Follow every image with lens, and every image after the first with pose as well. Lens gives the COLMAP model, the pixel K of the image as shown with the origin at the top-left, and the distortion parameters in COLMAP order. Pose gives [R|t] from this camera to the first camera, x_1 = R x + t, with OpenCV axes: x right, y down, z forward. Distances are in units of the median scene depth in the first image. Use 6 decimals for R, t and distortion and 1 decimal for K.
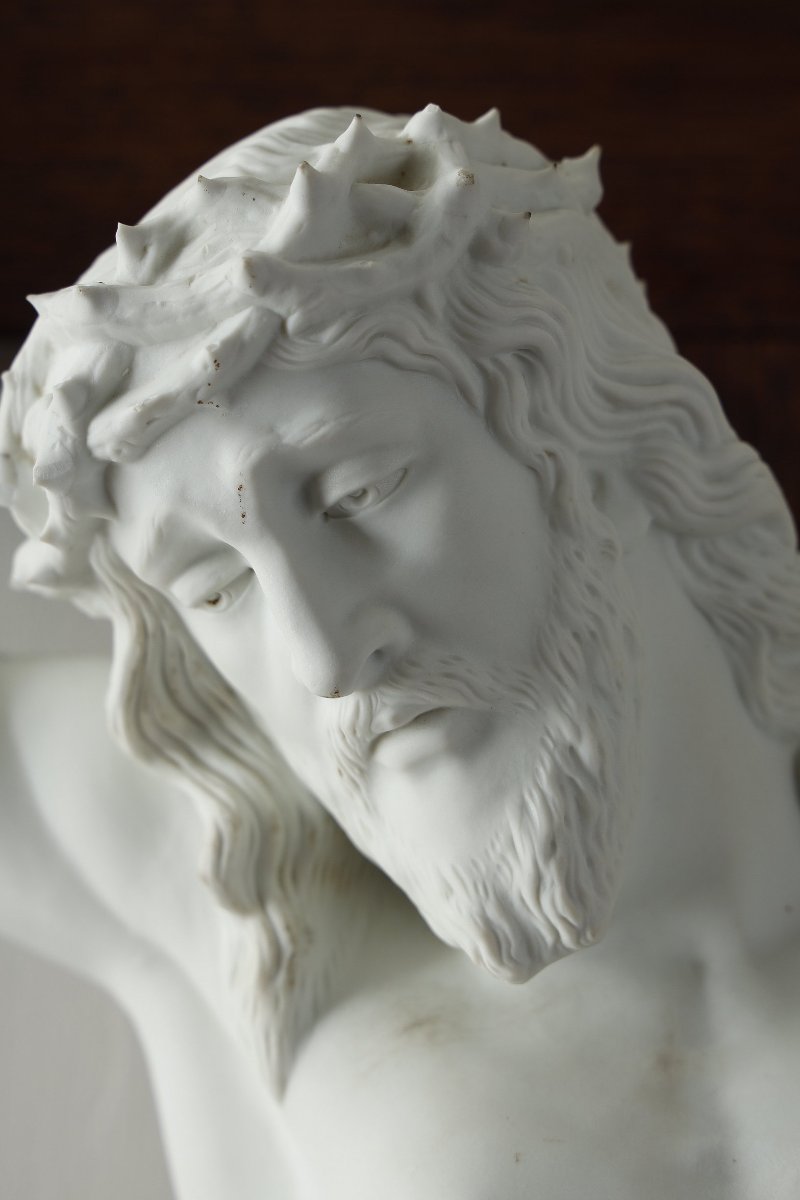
lens RADIAL K [[3472.7, 0, 404.3], [0, 3472.7, 621.8], [0, 0, 1]] dist [-0.071717, 0.000000]
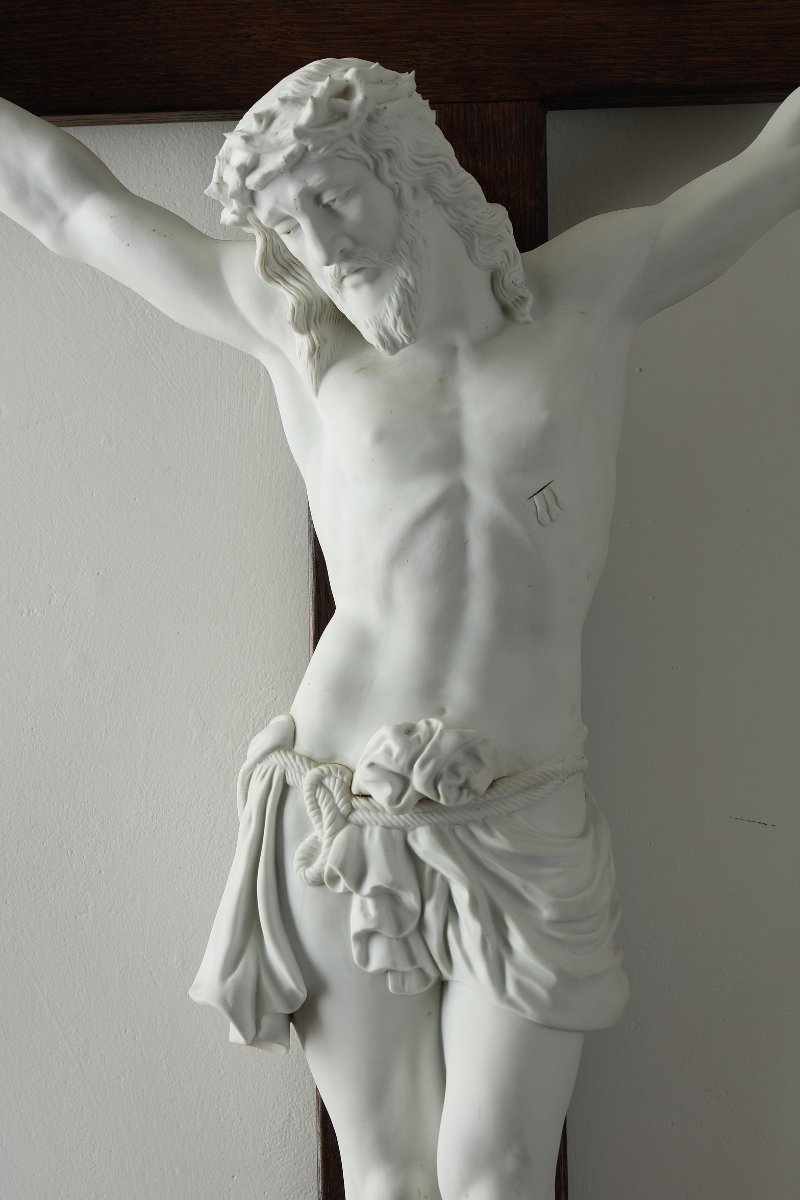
lens RADIAL K [[3472.7, 0, 396.4], [0, 3472.7, 631.6], [0, 0, 1]] dist [-0.071717, 0.000000]
pose [[0.998799, -0.018628, -0.045325, 0.172755], [0.027175, 0.980232, 0.195977, -0.259337], [0.040779, -0.196973, 0.979560, -2.063940]]
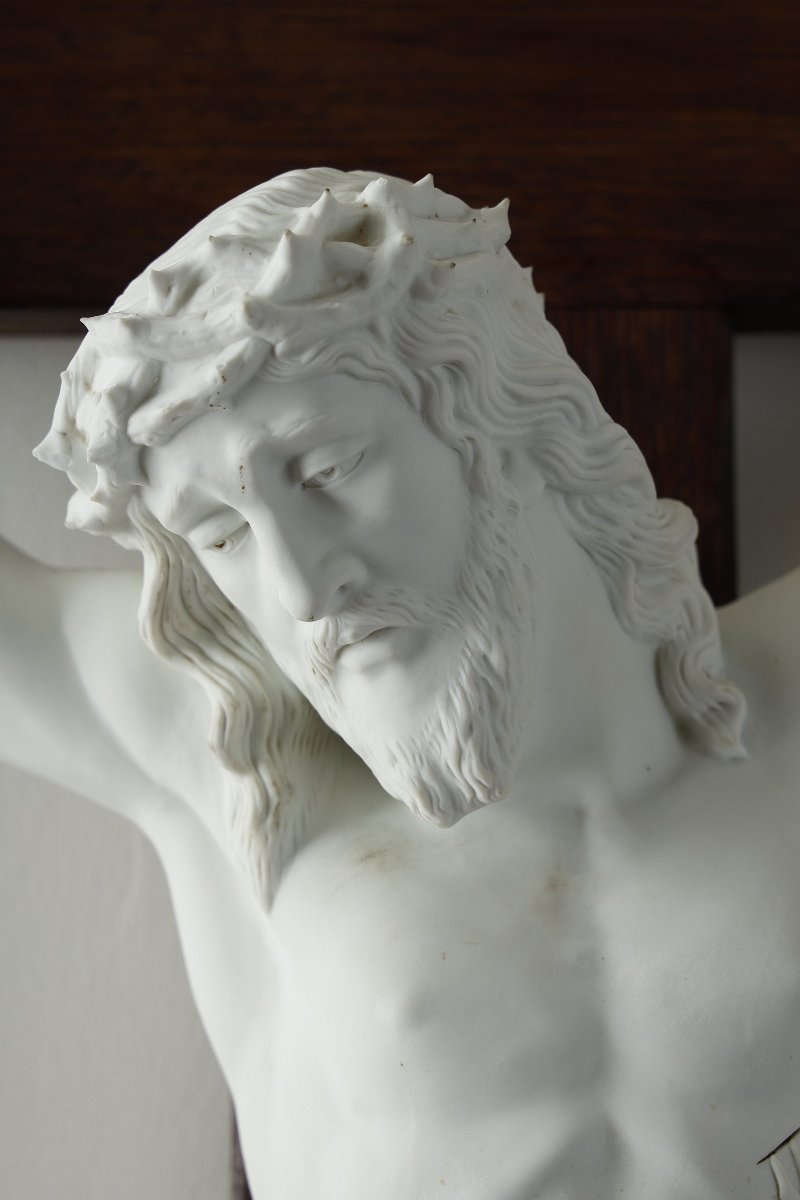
lens RADIAL K [[3472.7, 0, 394.5], [0, 3472.7, 611.5], [0, 0, 1]] dist [-0.071717, 0.000000]
pose [[0.999949, 0.000662, 0.010049, -0.000736], [-0.001357, 0.997598, 0.069254, -0.074847], [-0.009979, -0.069264, 0.997548, -0.351938]]
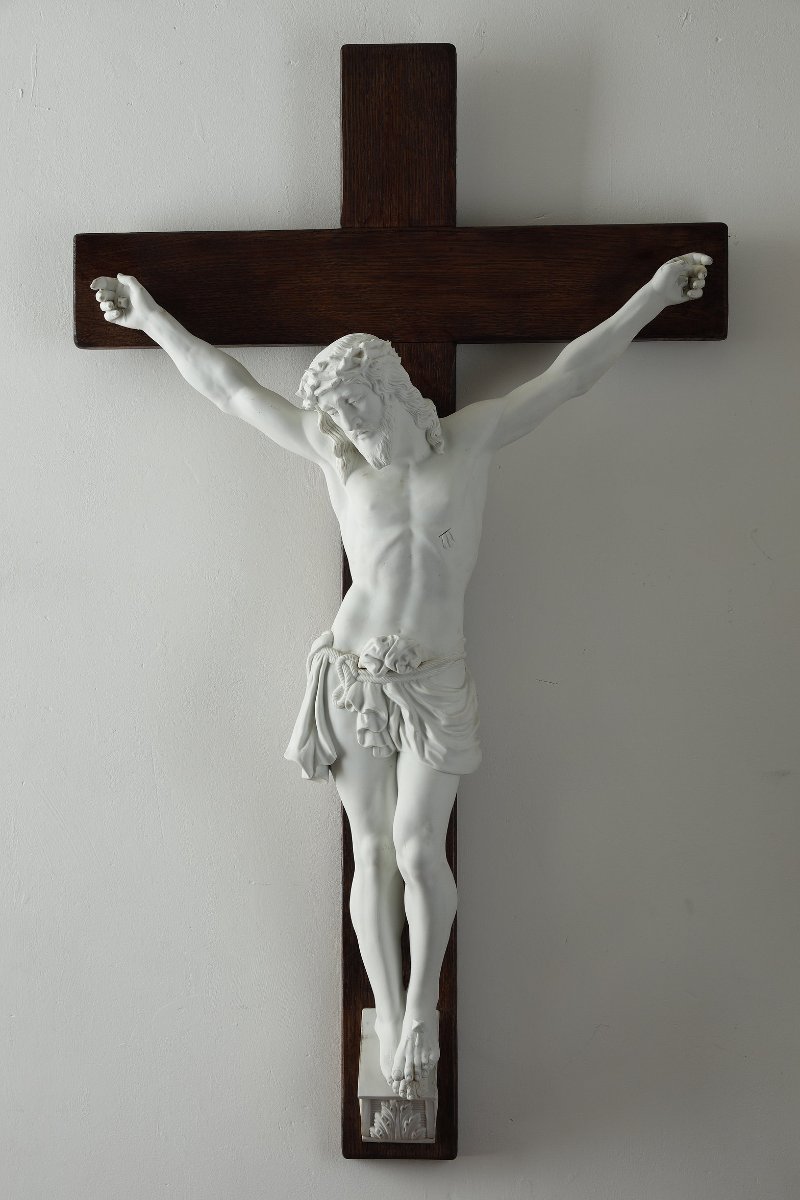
lens RADIAL K [[3472.7, 0, 403.9], [0, 3472.7, 606.9], [0, 0, 1]] dist [-0.071717, 0.000000]
pose [[0.998326, -0.001581, -0.057823, 0.476624], [0.015247, 0.971466, 0.236686, -1.250098], [0.055799, -0.237172, 0.969864, -5.681550]]
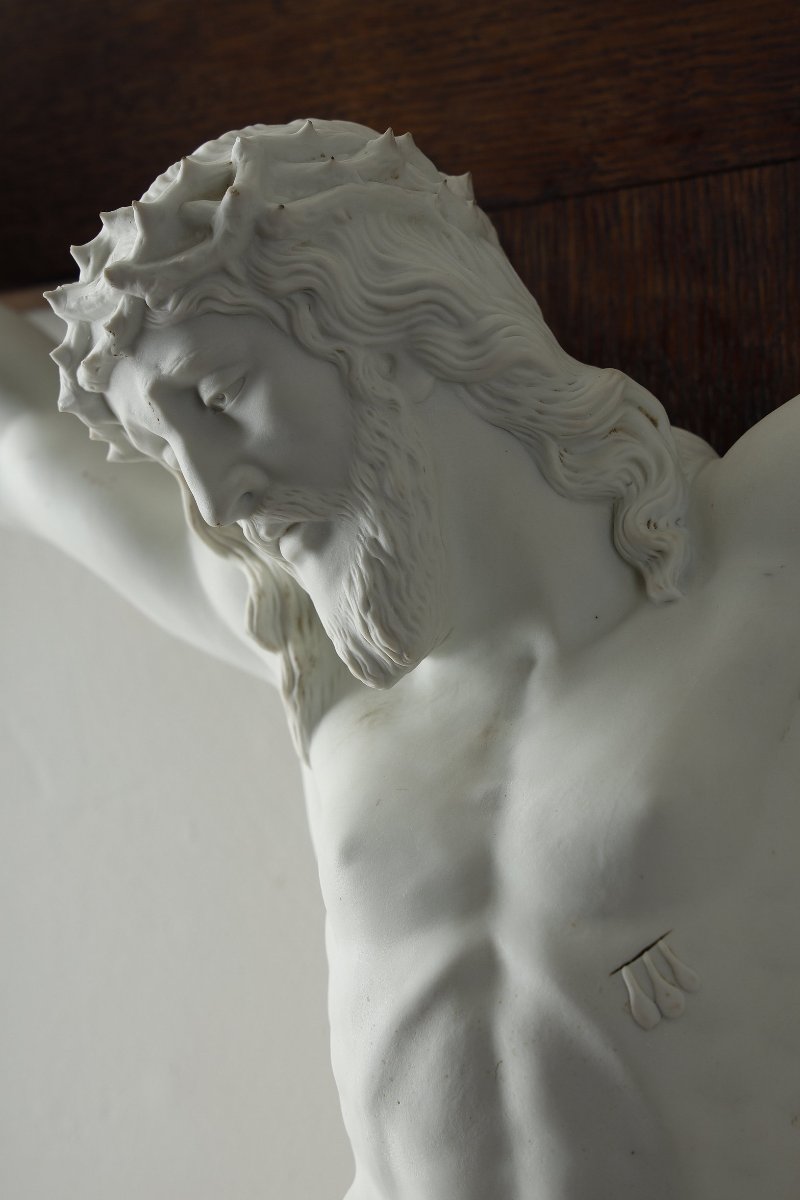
lens RADIAL K [[3472.7, 0, 400.9], [0, 3472.7, 592.9], [0, 0, 1]] dist [-0.071717, 0.000000]
pose [[0.868668, -0.088434, -0.487437, 0.806977], [0.150501, 0.984542, 0.089587, -0.076762], [0.471980, -0.151181, 0.868550, -0.340862]]
